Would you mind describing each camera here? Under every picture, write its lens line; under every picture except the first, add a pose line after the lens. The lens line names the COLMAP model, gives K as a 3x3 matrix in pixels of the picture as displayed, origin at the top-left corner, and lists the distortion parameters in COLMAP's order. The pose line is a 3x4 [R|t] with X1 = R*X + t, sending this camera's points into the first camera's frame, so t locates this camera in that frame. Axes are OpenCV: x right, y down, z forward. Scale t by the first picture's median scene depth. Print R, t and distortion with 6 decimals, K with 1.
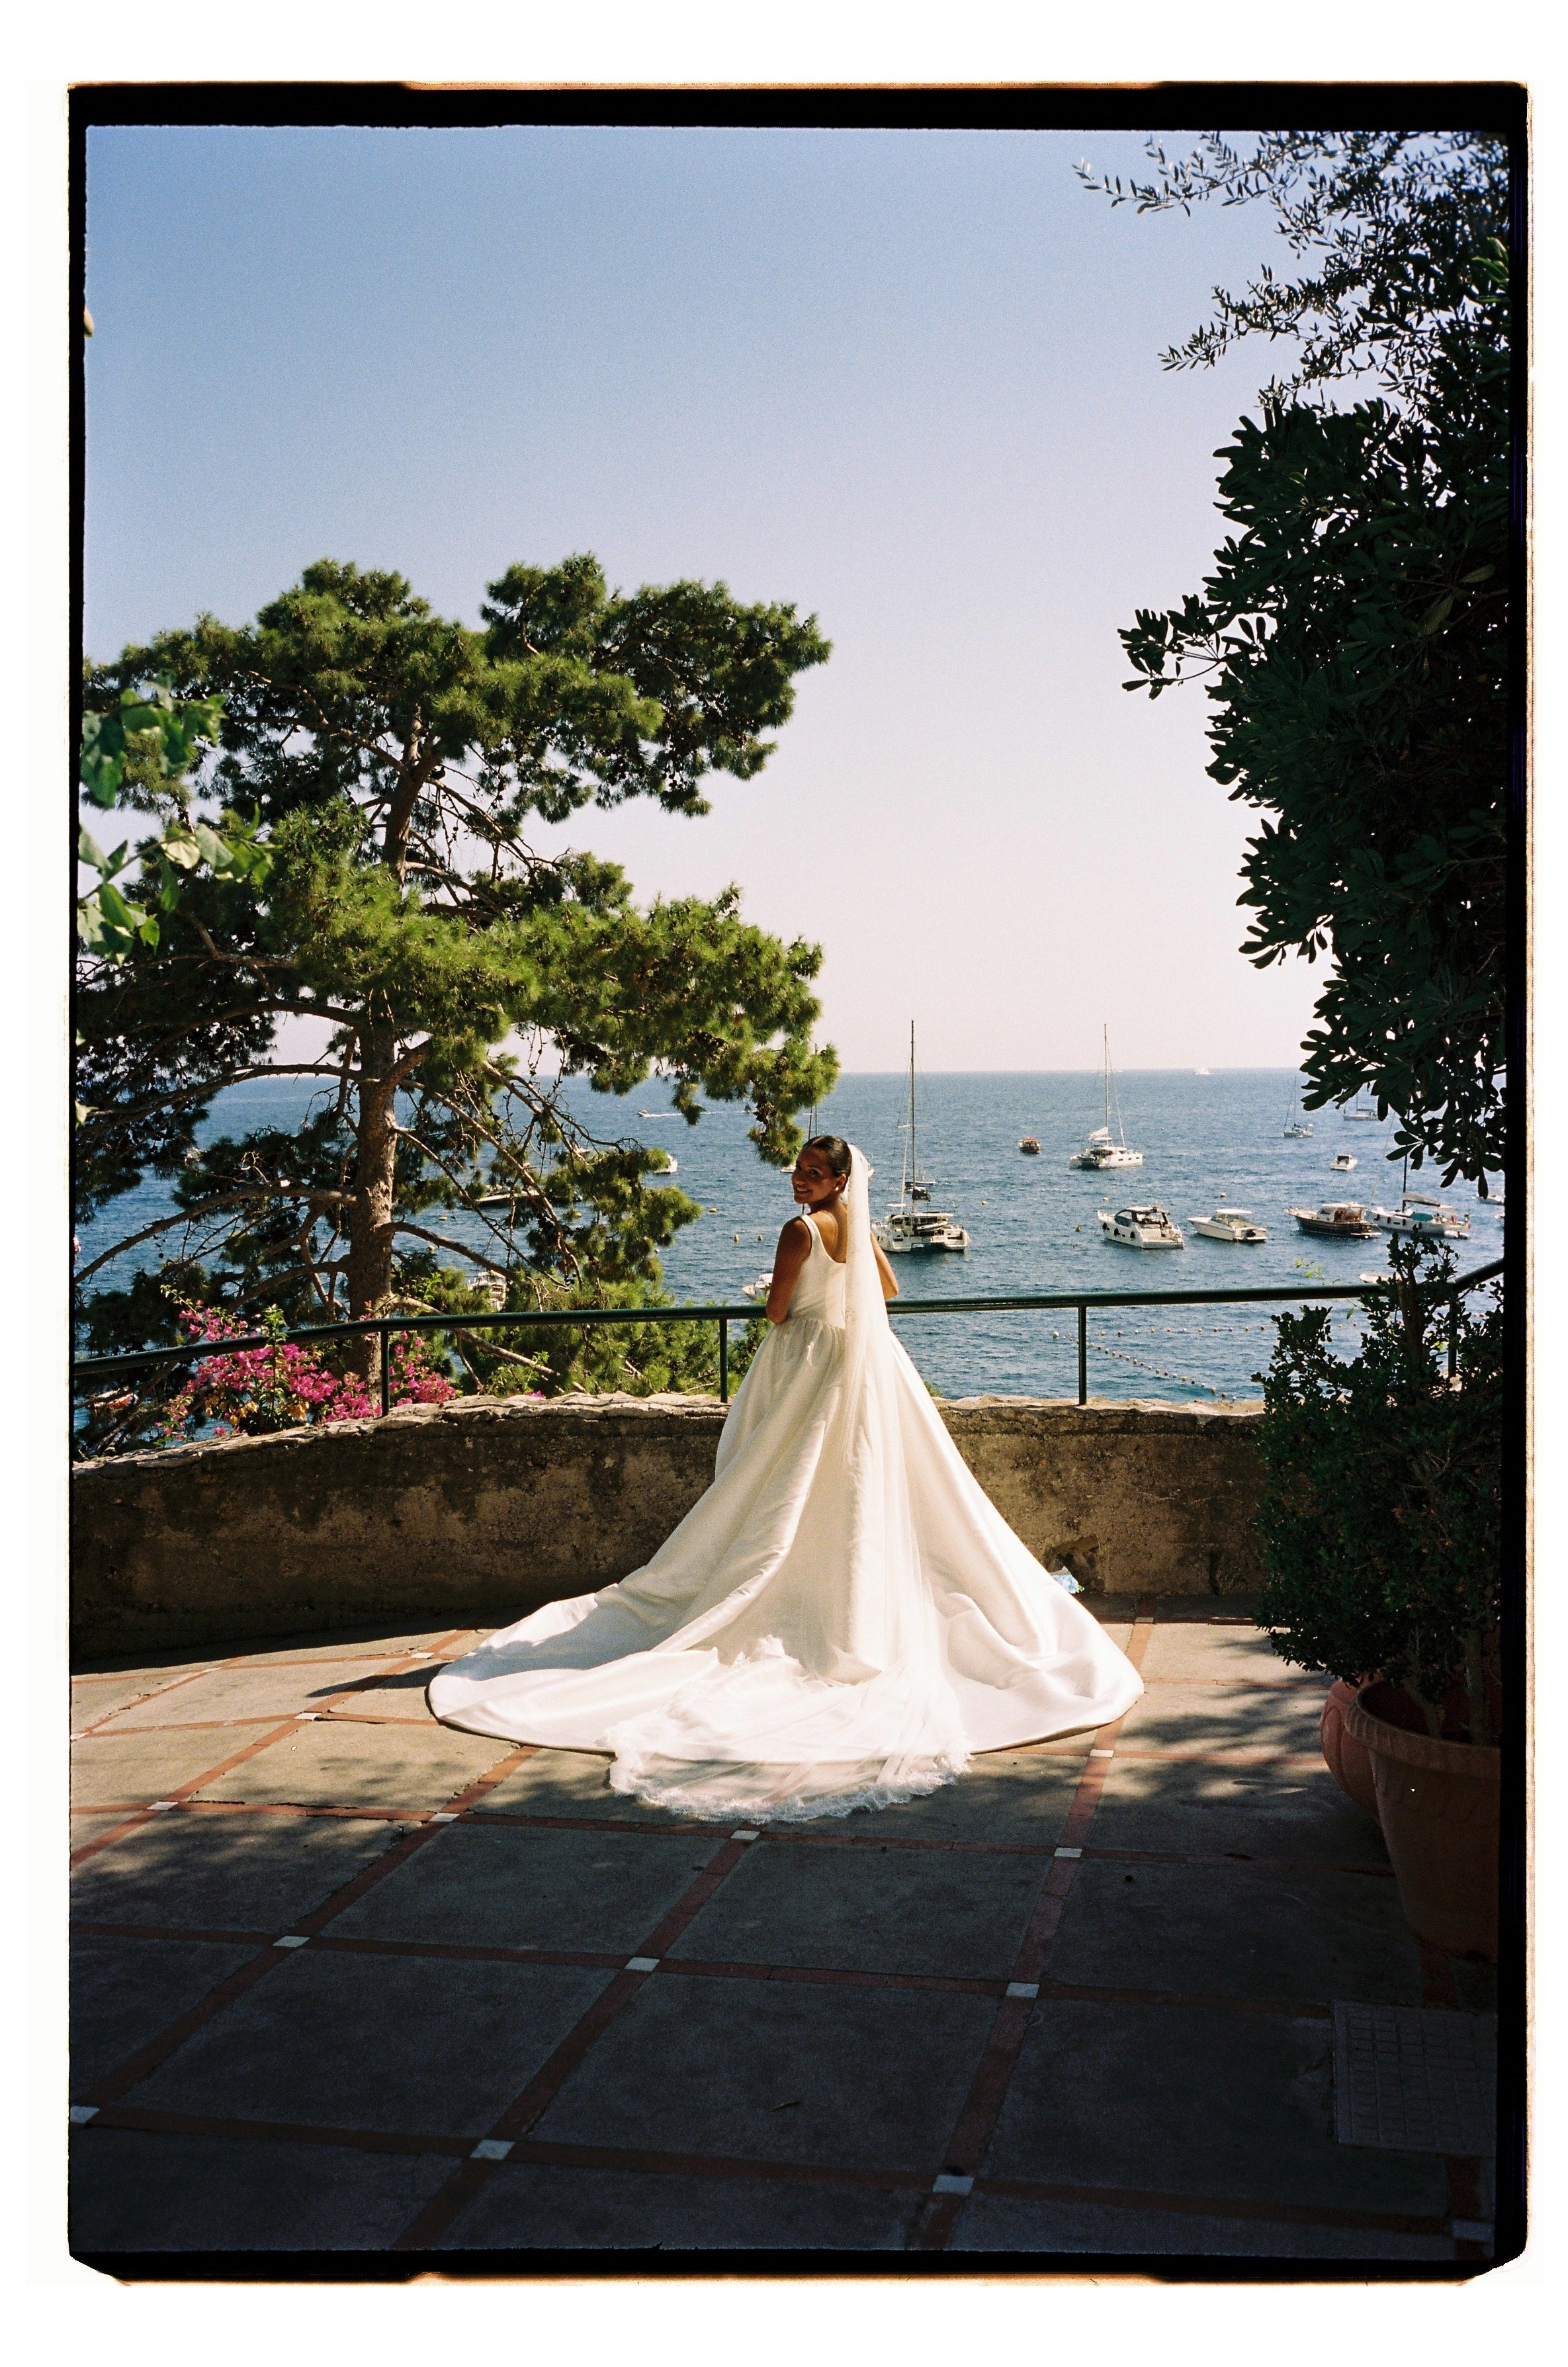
lens RADIAL K [[2022.0, 0, 796.1], [0, 2022.0, 1184.3], [0, 0, 1]] dist [0.095046, -0.196781]
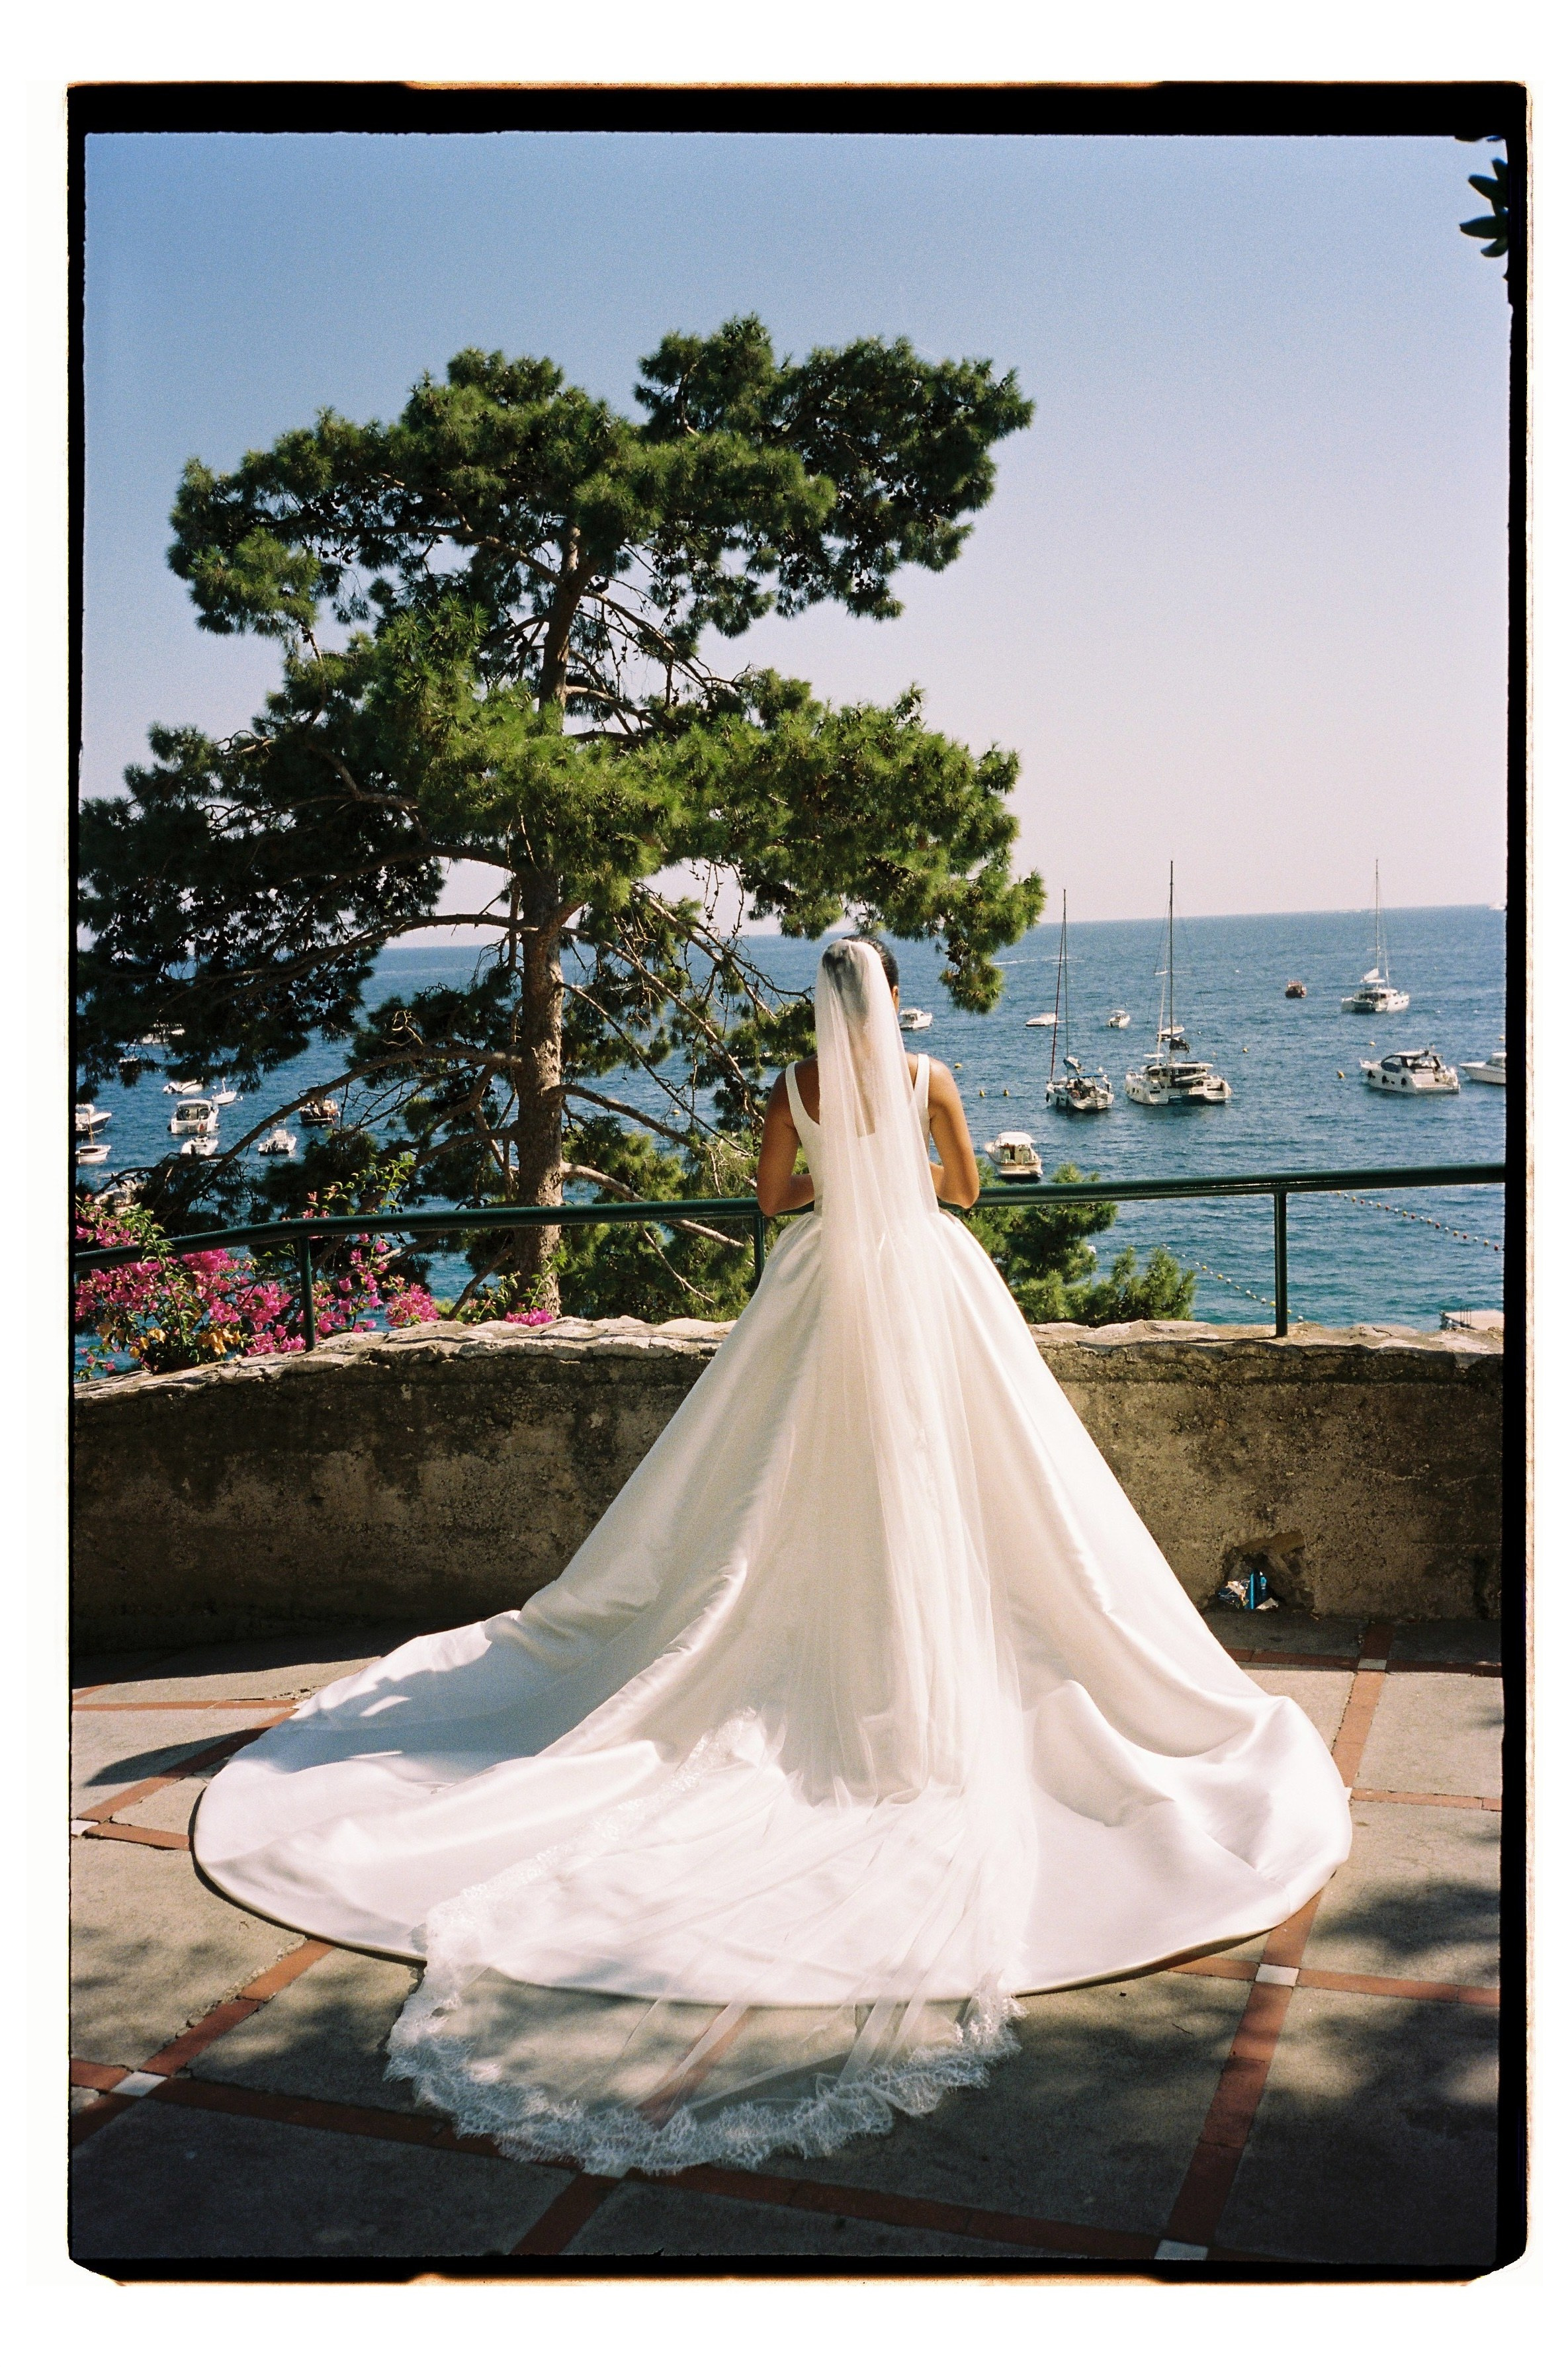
lens RADIAL K [[2022.0, 0, 788.3], [0, 2022.0, 1188.4], [0, 0, 1]] dist [0.095046, -0.196781]
pose [[0.991496, -0.012454, -0.129540, 0.025193], [0.021874, 0.997197, 0.071557, 0.002635], [0.128286, -0.073782, 0.988989, 0.117431]]
